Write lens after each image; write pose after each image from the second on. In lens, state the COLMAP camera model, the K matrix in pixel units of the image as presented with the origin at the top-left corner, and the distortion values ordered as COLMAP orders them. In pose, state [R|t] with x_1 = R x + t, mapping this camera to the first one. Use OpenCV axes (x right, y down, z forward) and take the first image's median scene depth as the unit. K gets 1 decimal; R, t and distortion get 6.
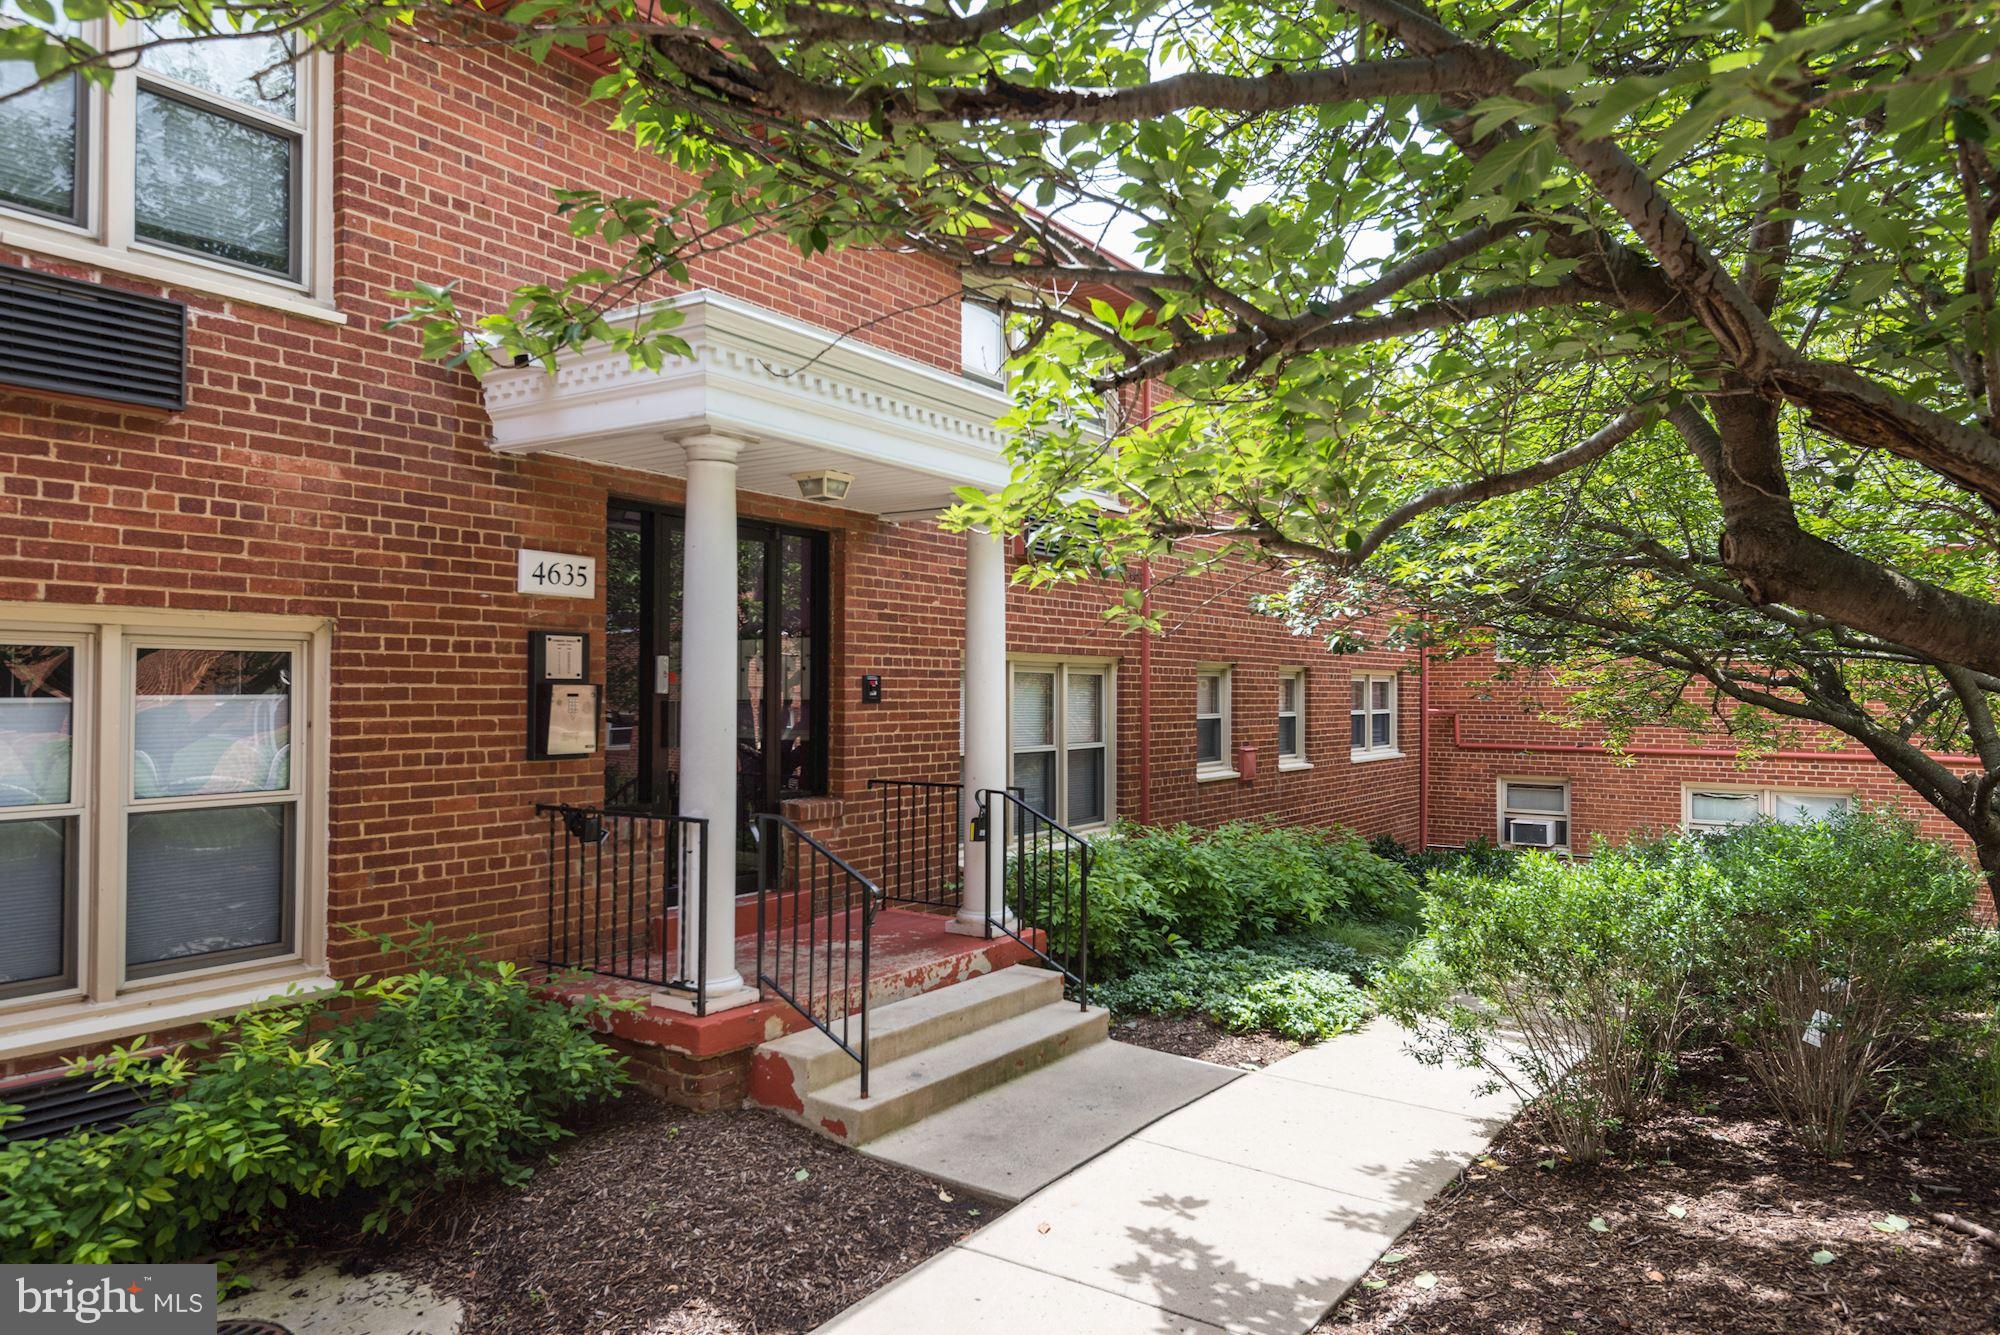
lens RADIAL K [[1338.8, 0, 1001.7], [0, 1338.8, 672.4], [0, 0, 1]] dist [0.006865, -0.018130]
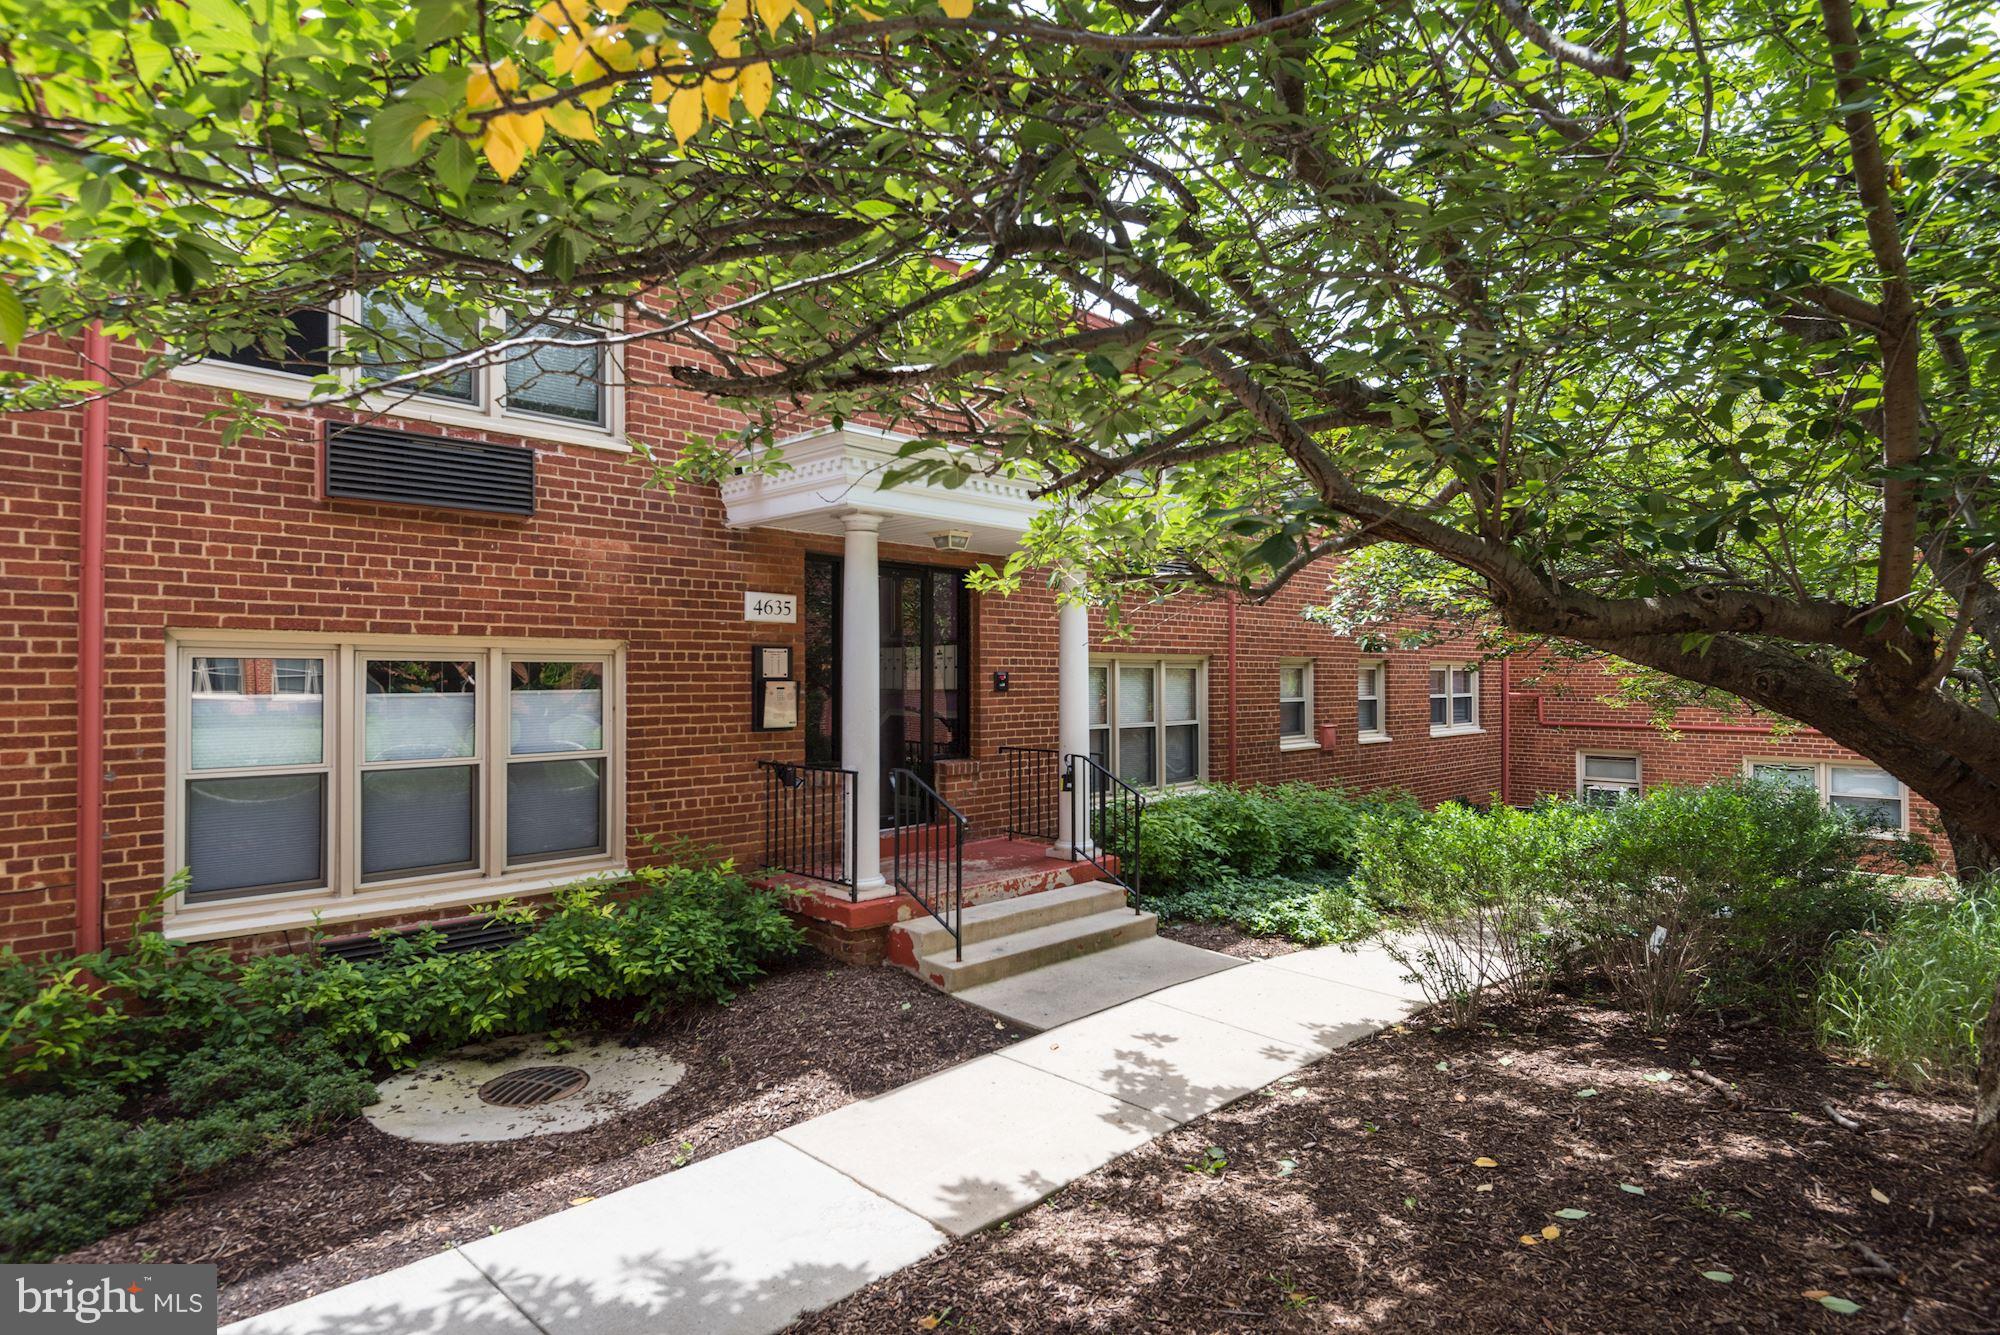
lens RADIAL K [[1119.2, 0, 1000.0], [0, 1119.2, 667.5], [0, 0, 1]] dist [0.002183, -0.013455]
pose [[0.979015, -0.008319, -0.203618, 0.193971], [0.009423, 0.999946, 0.004454, -0.010505], [0.203570, -0.006279, 0.979040, -0.192552]]
